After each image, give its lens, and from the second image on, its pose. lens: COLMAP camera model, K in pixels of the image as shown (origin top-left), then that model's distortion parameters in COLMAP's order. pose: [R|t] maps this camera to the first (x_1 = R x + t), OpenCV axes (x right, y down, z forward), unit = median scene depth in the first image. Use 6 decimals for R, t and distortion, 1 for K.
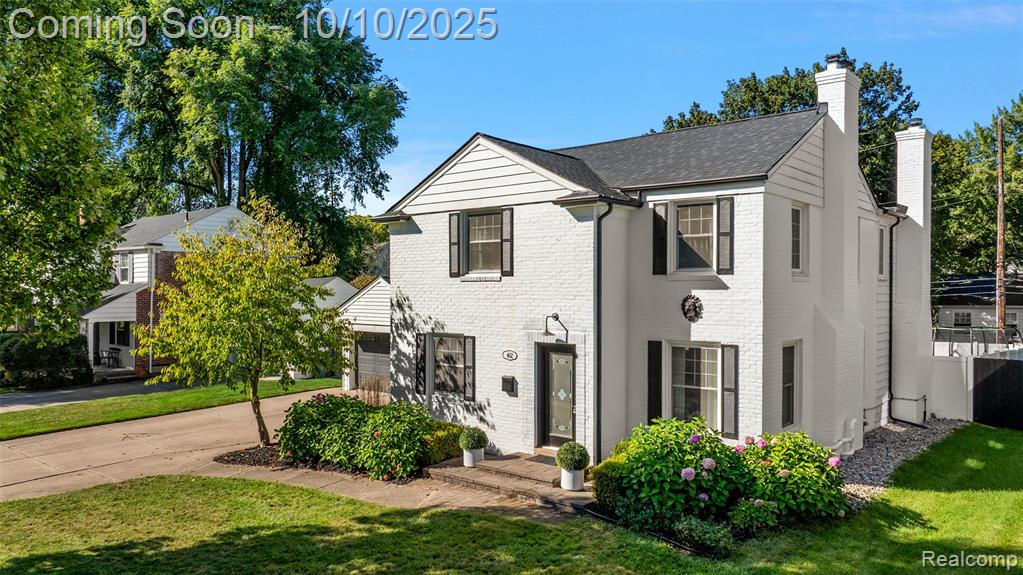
lens RADIAL K [[740.1, 0, 513.3], [0, 740.1, 292.7], [0, 0, 1]] dist [-0.007989, -0.002615]
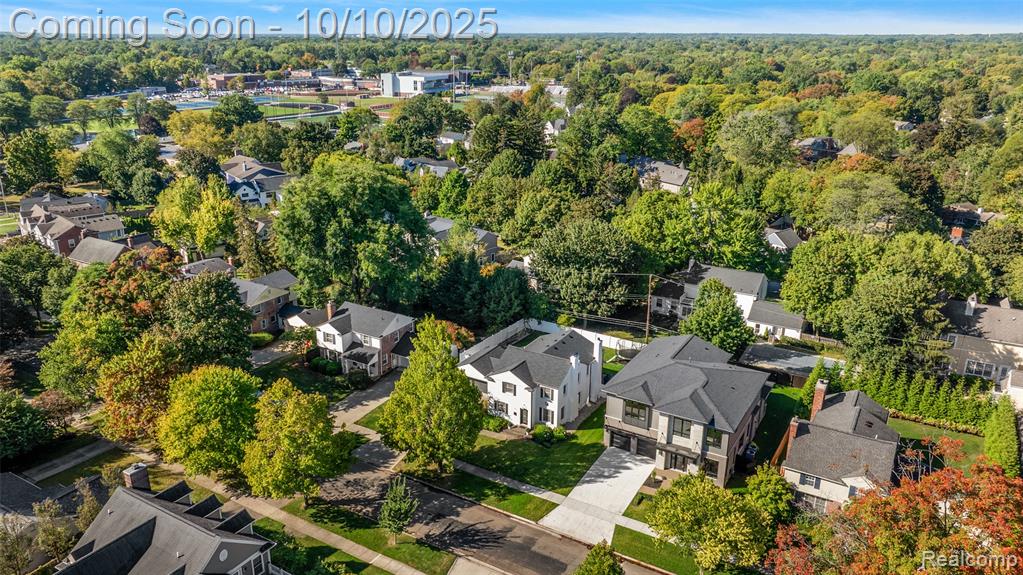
lens RADIAL K [[740.1, 0, 509.8], [0, 740.1, 285.1], [0, 0, 1]] dist [-0.007989, -0.002615]
pose [[0.988269, -0.050605, 0.144094, -0.871946], [0.000790, 0.945187, 0.326528, -2.849454], [-0.152720, -0.322584, 0.934139, -4.251734]]
